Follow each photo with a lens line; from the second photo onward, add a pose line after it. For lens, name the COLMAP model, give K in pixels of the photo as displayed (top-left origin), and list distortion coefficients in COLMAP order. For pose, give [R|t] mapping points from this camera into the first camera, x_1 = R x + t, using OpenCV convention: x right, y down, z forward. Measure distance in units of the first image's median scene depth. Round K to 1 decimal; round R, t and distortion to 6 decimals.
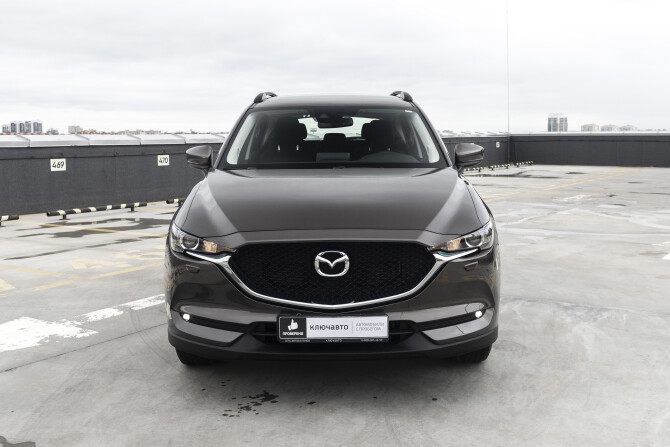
lens RADIAL K [[812.0, 0, 331.0], [0, 812.0, 221.4], [0, 0, 1]] dist [-0.012634, 0.000000]
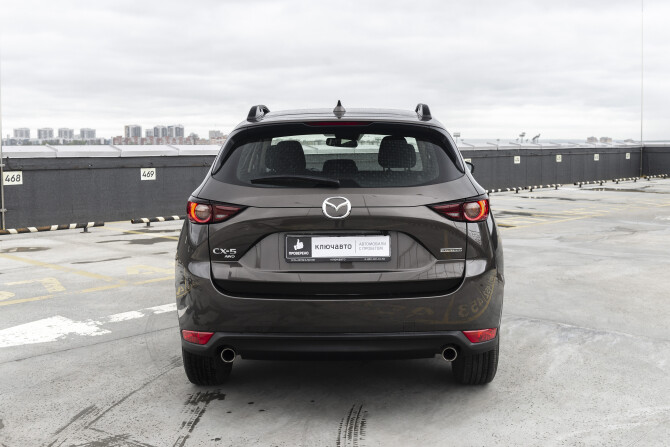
lens RADIAL K [[869.7, 0, 334.7], [0, 869.7, 227.9], [0, 0, 1]] dist [-0.009372, 0.000000]
pose [[0.982851, 0.023488, -0.182899, 0.113180], [-0.024308, 0.999702, -0.002243, -0.004631], [0.182792, 0.006650, 0.983129, -0.052934]]
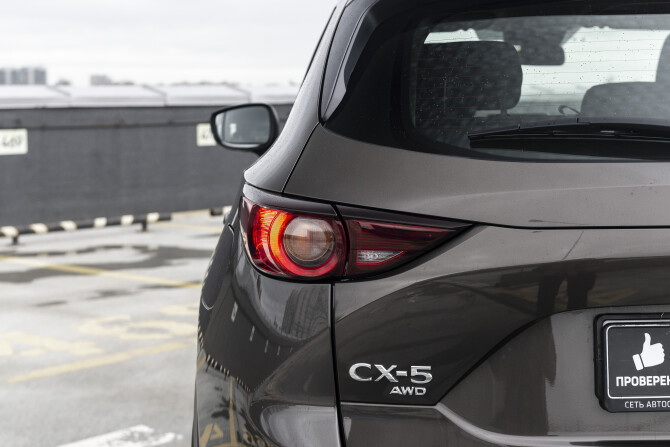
lens RADIAL K [[1366.6, 0, 334.8], [0, 1366.6, 220.5], [0, 0, 1]] dist [0.014632, 0.000000]
pose [[0.989582, 0.015063, -0.143183, 0.006479], [-0.016777, 0.999801, -0.010771, -0.012759], [0.142992, 0.013061, 0.989638, 0.148164]]
